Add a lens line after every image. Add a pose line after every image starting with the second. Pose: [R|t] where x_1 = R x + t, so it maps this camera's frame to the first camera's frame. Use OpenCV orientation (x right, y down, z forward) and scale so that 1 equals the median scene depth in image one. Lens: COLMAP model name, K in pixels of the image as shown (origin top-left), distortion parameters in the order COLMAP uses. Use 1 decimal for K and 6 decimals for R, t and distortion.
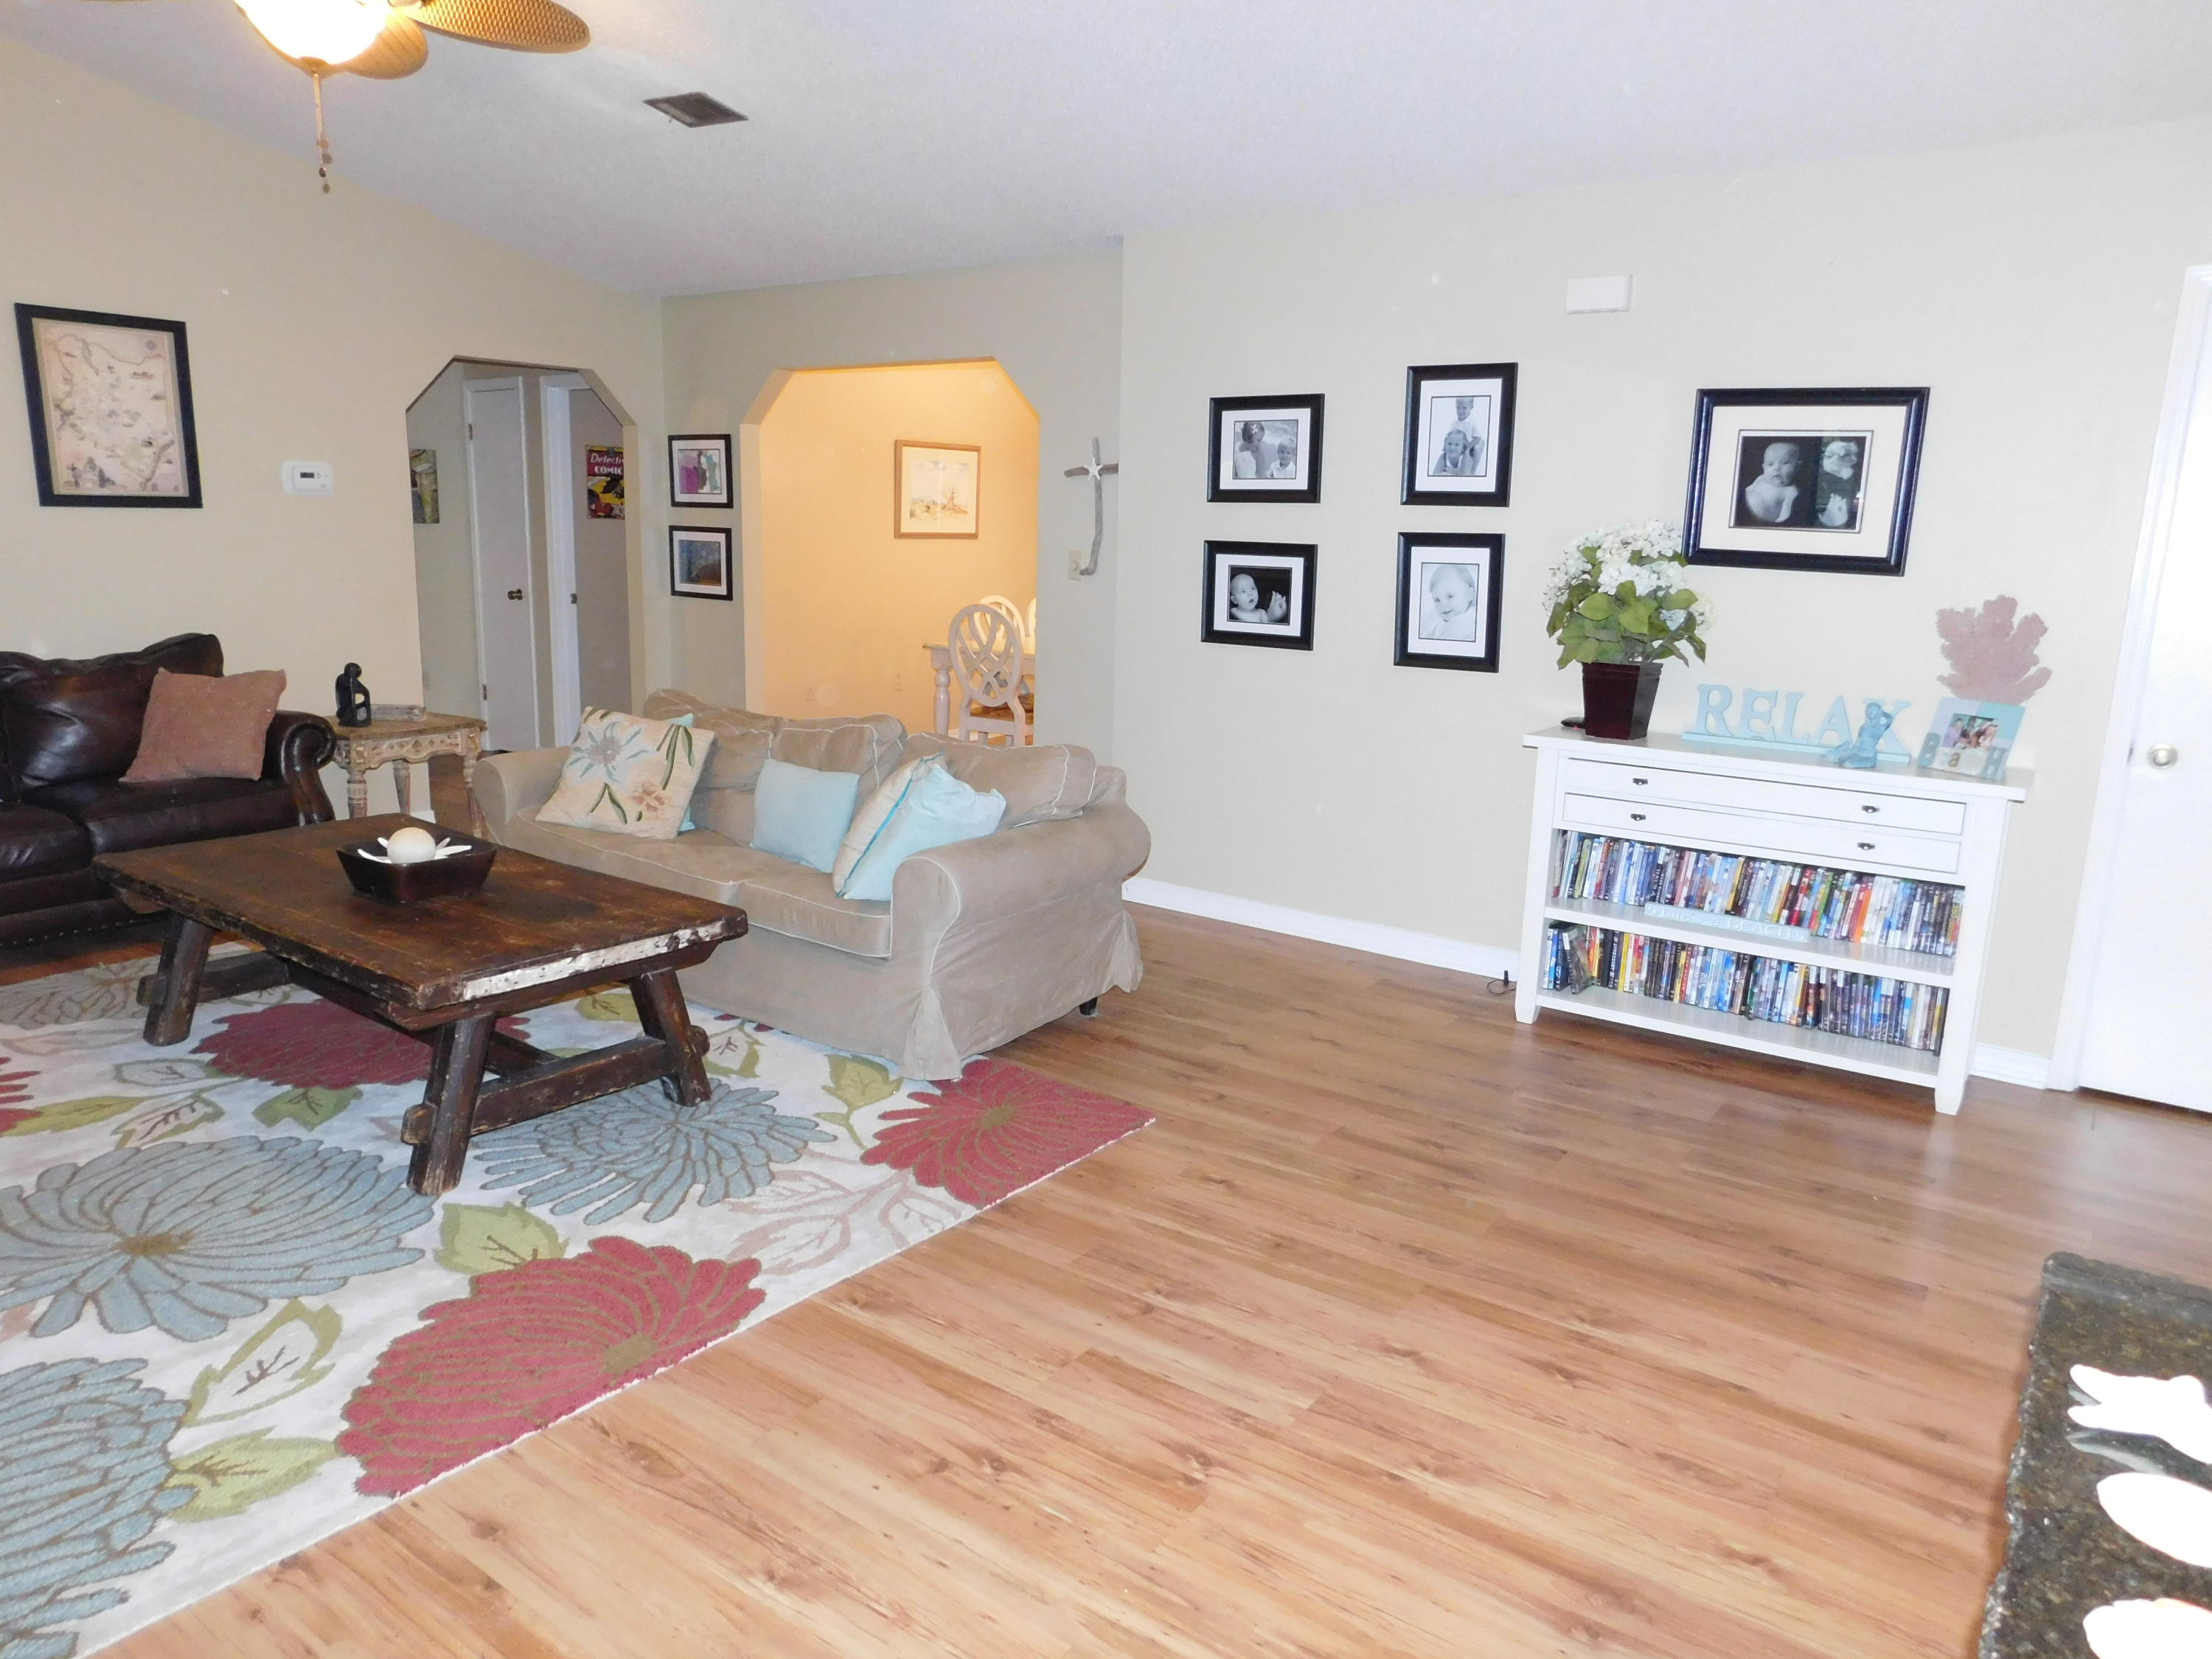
lens RADIAL K [[1469.9, 0, 1099.9], [0, 1469.9, 826.3], [0, 0, 1]] dist [-0.064498, 0.051825]
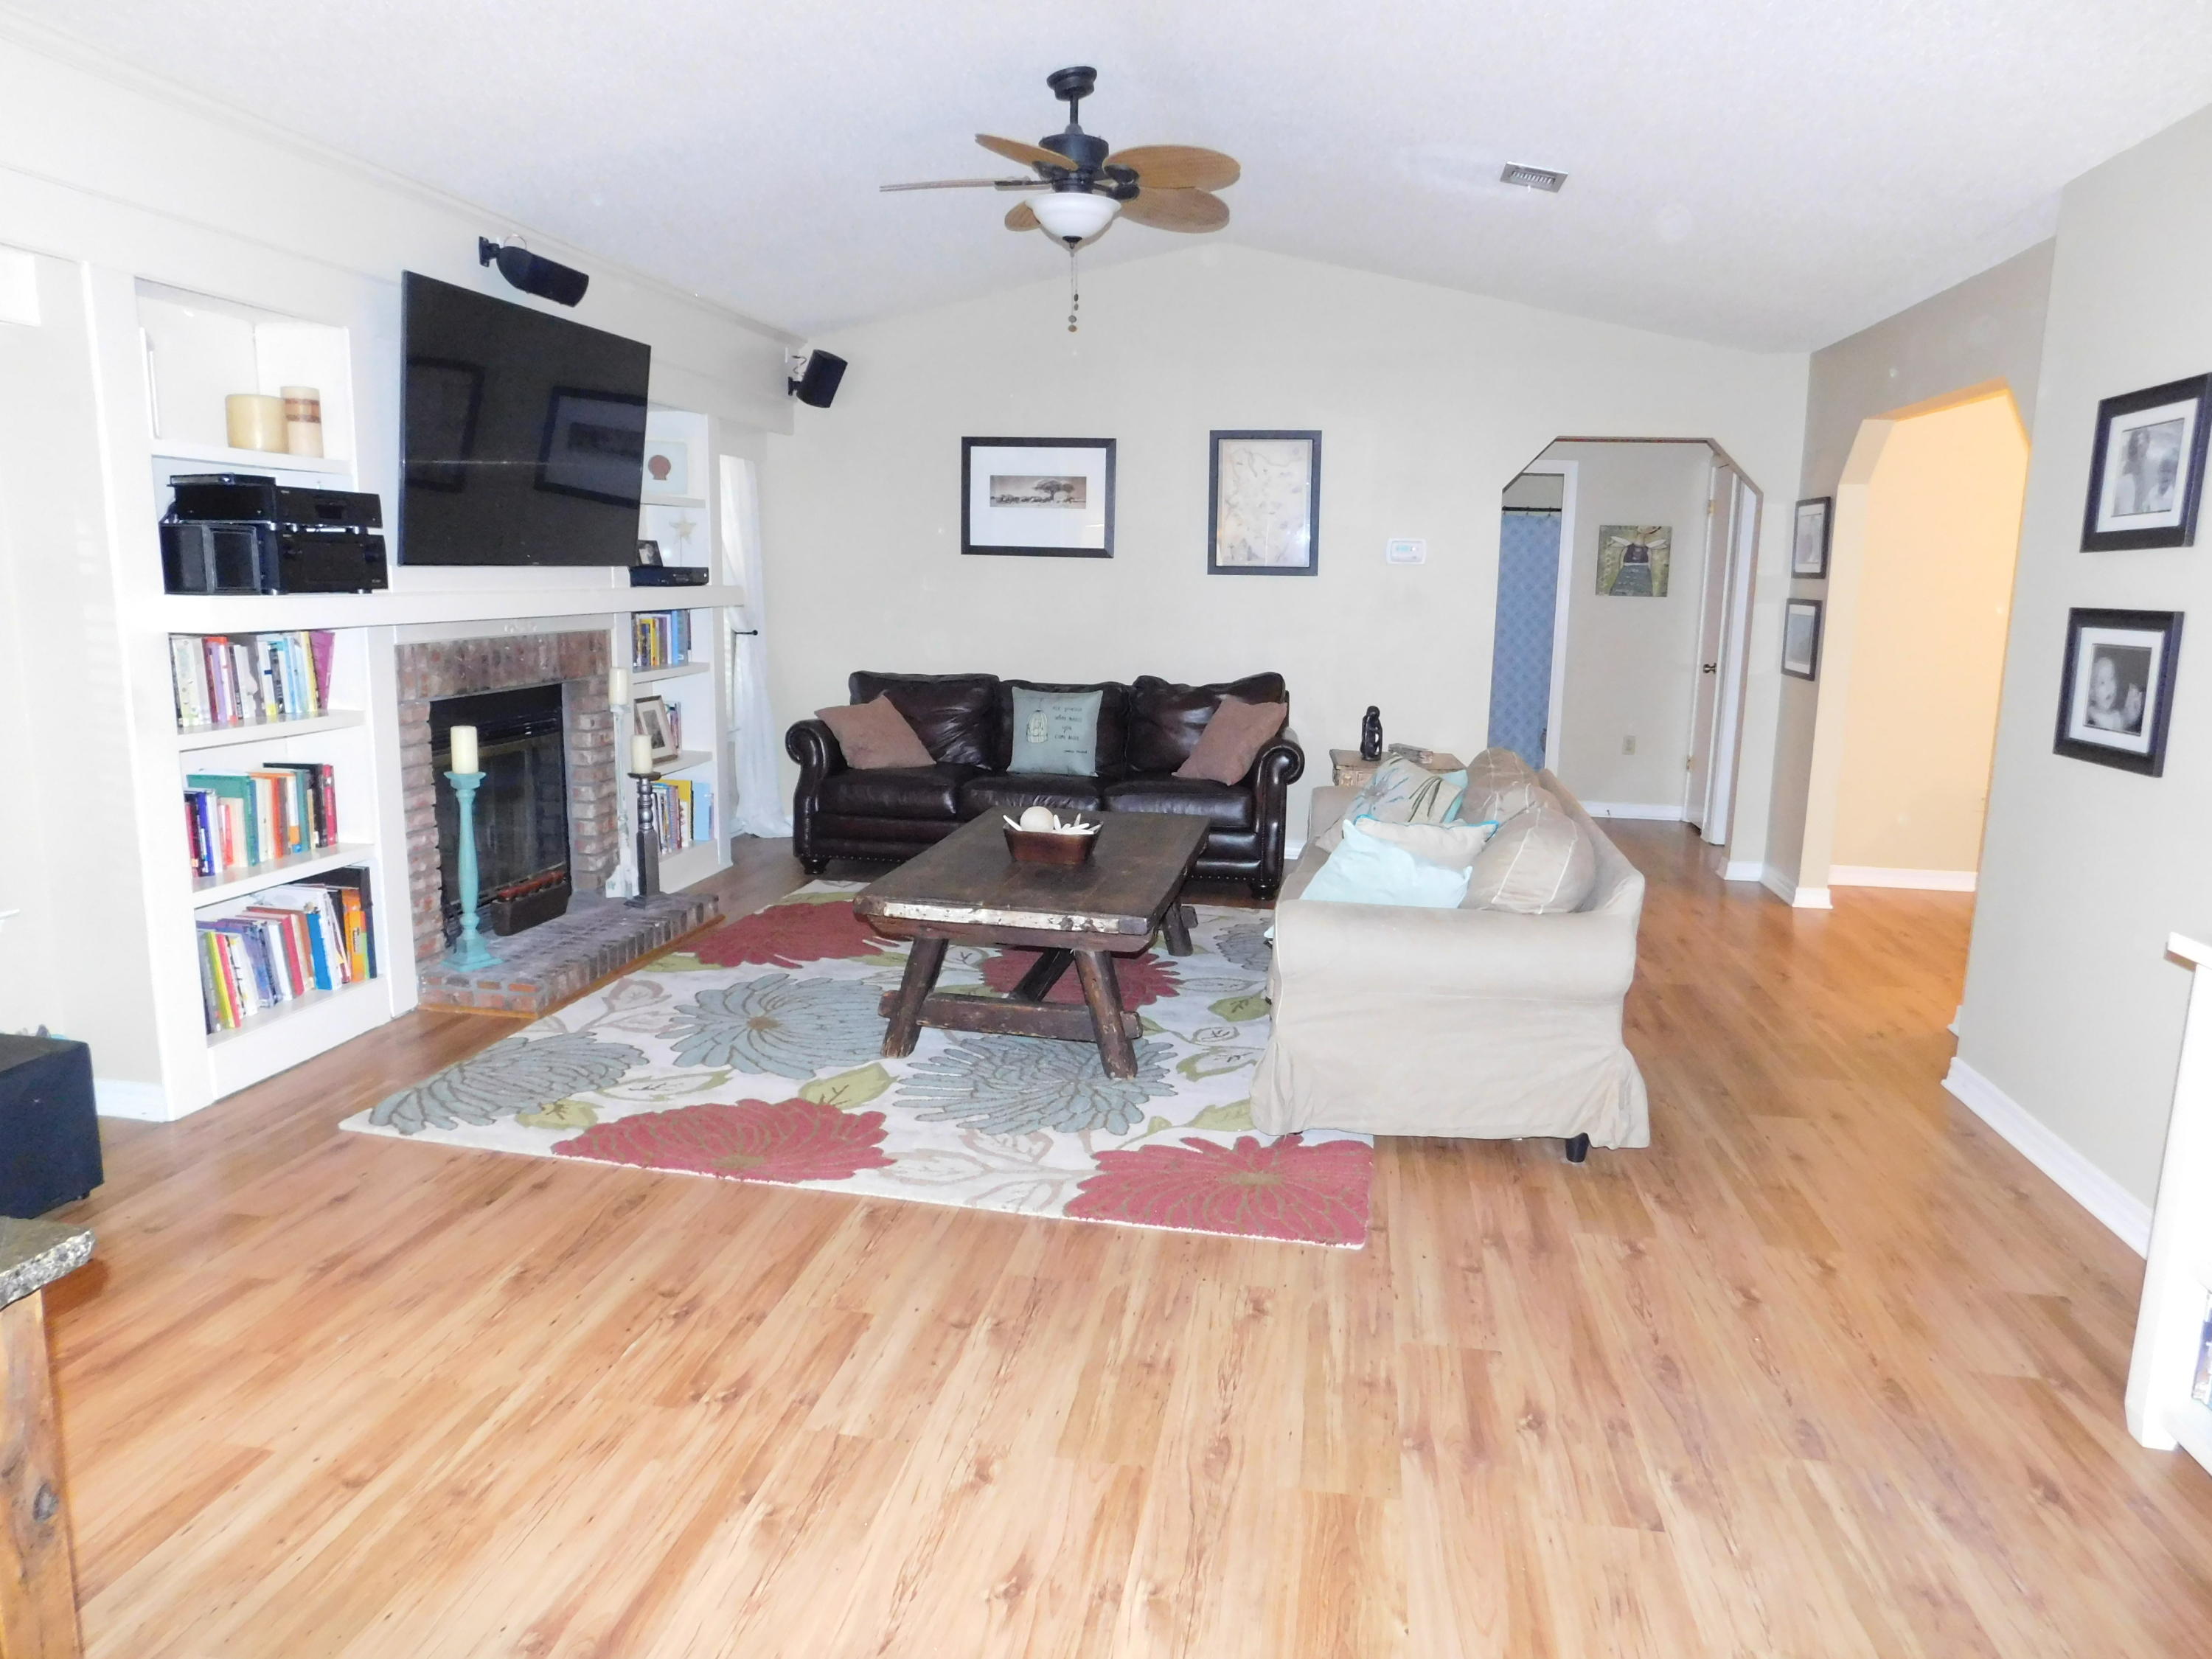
lens RADIAL K [[1469.9, 0, 1099.7], [0, 1469.9, 834.8], [0, 0, 1]] dist [-0.064498, 0.051825]
pose [[0.438627, 0.140860, -0.887561, 0.757223], [-0.191371, 0.979627, 0.060897, -0.067806], [0.878057, 0.143143, 0.456647, 0.468690]]
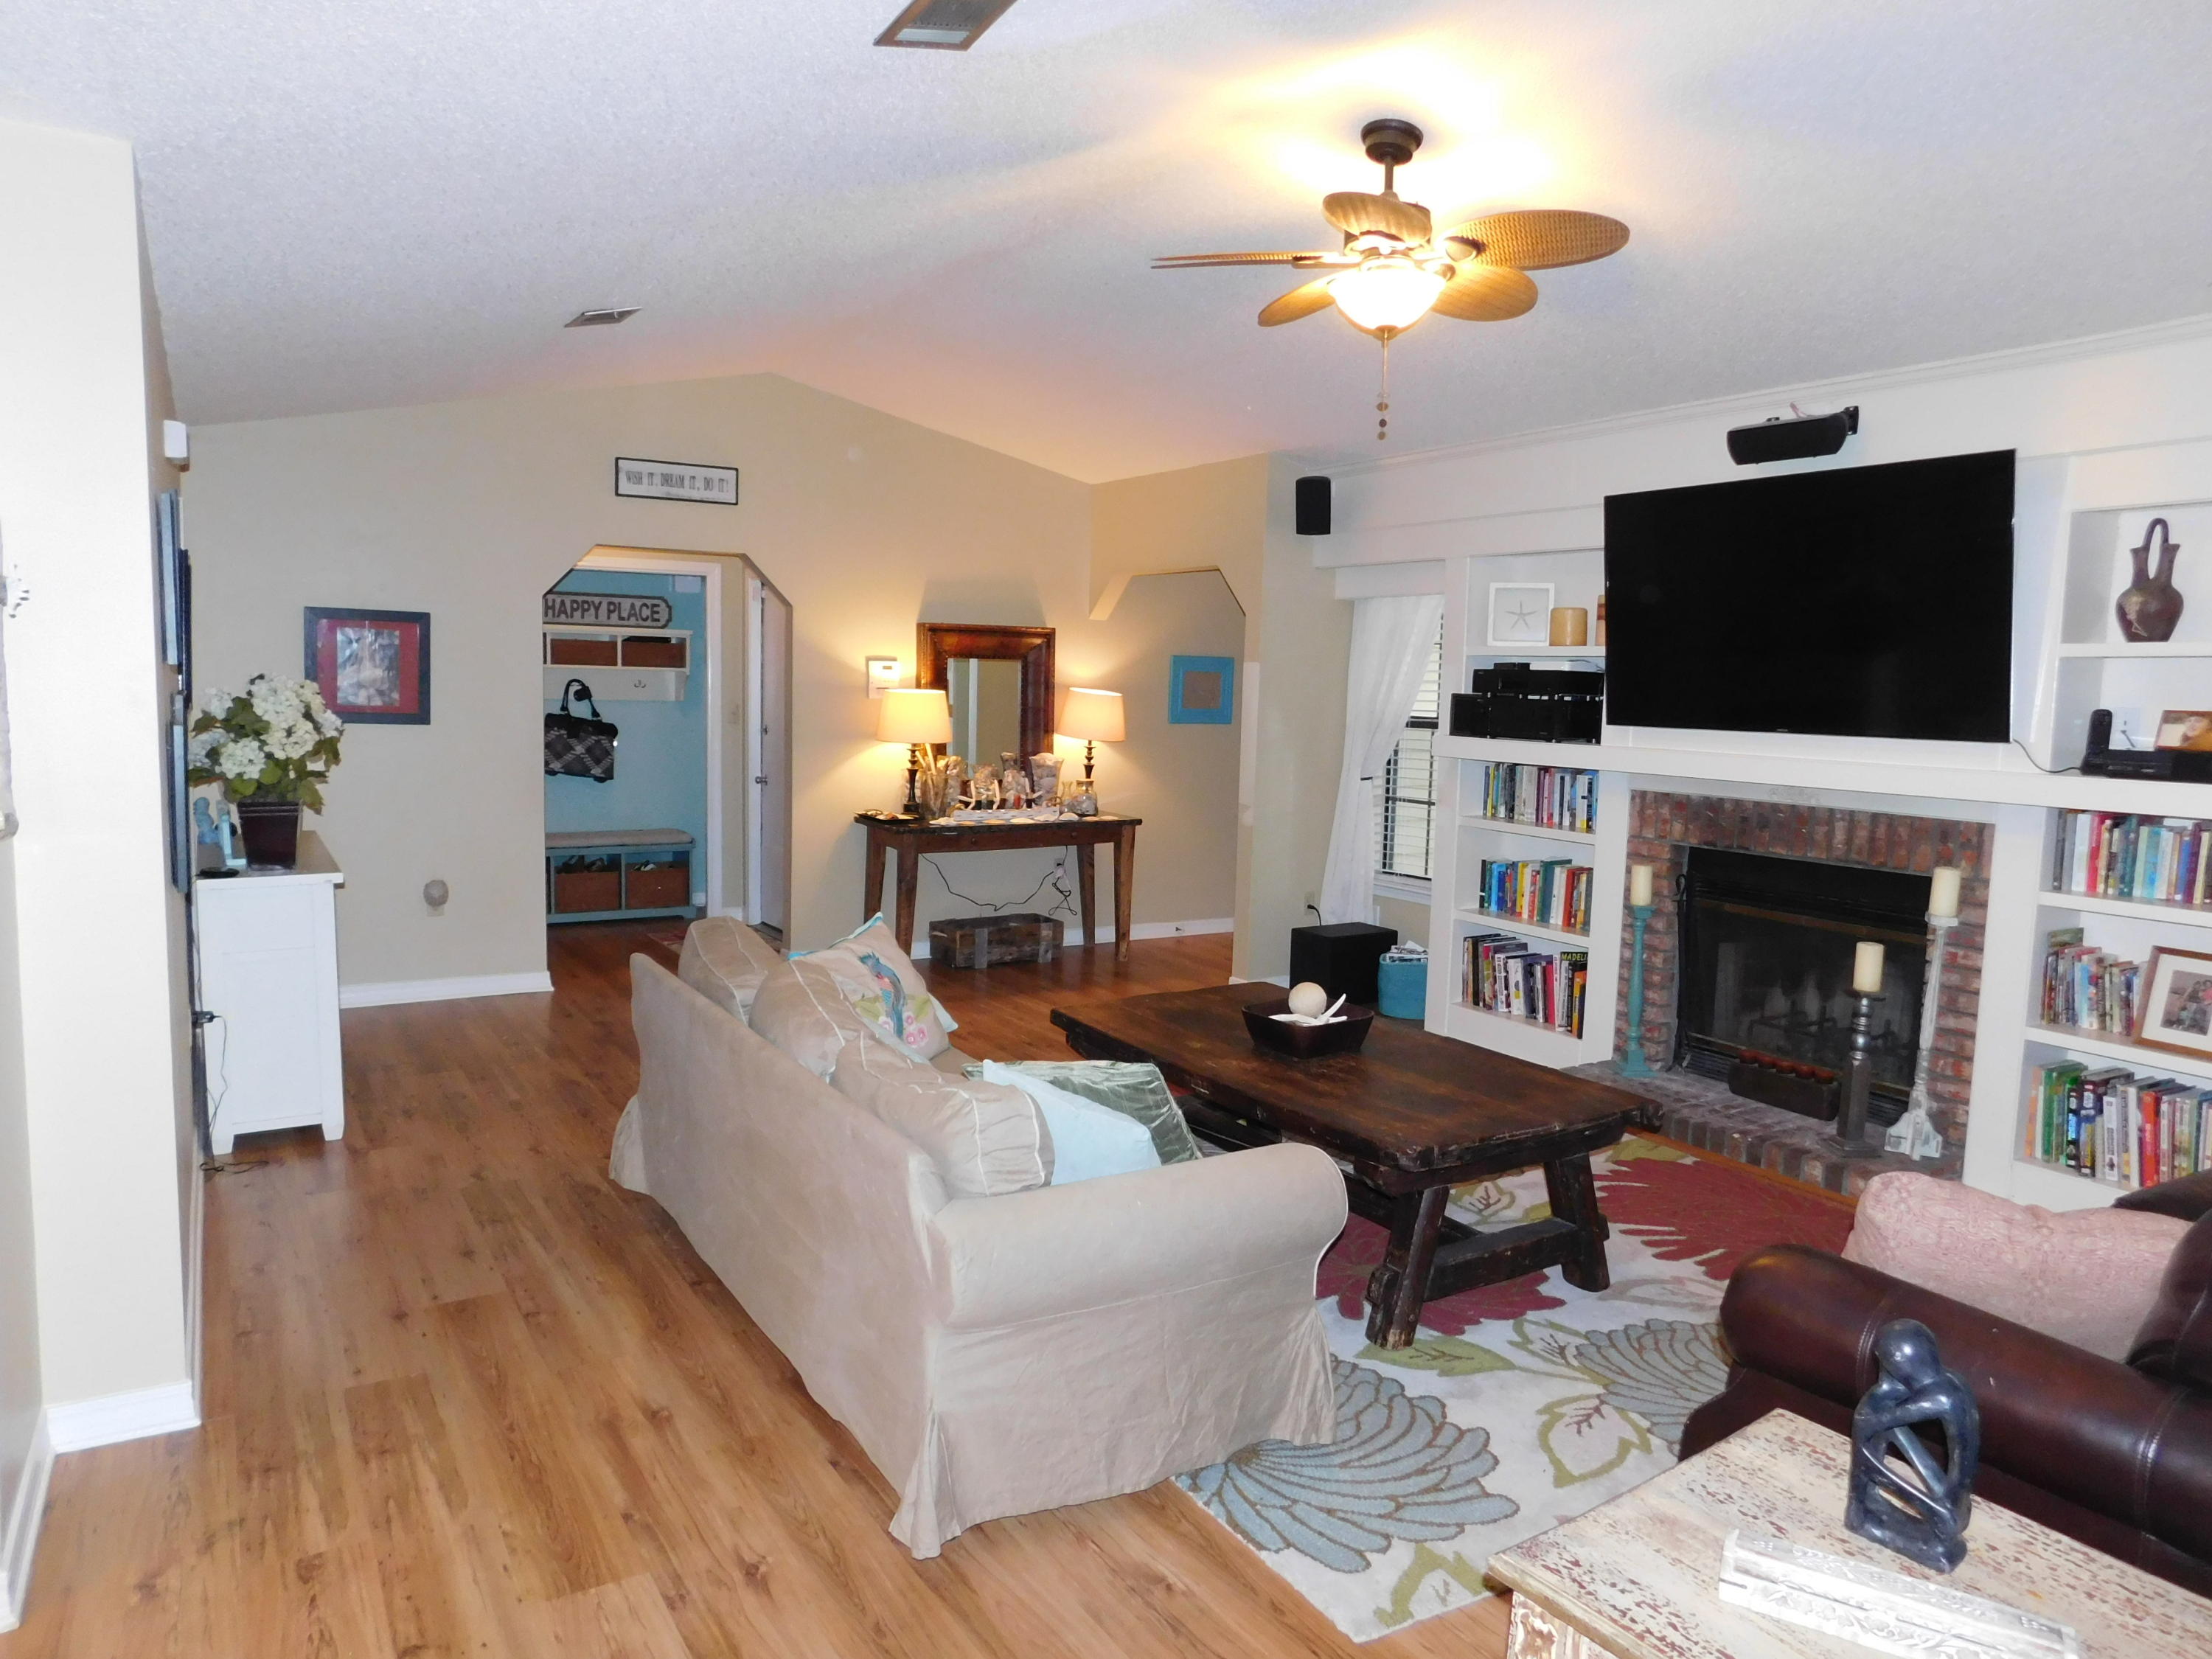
lens RADIAL K [[1469.9, 0, 1098.1], [0, 1469.9, 831.3], [0, 0, 1]] dist [-0.064498, 0.051825]
pose [[-0.920054, -0.086494, 0.382126, -0.801673], [0.034365, 0.953752, 0.298623, -0.498619], [-0.390283, 0.287881, -0.874531, 2.163770]]
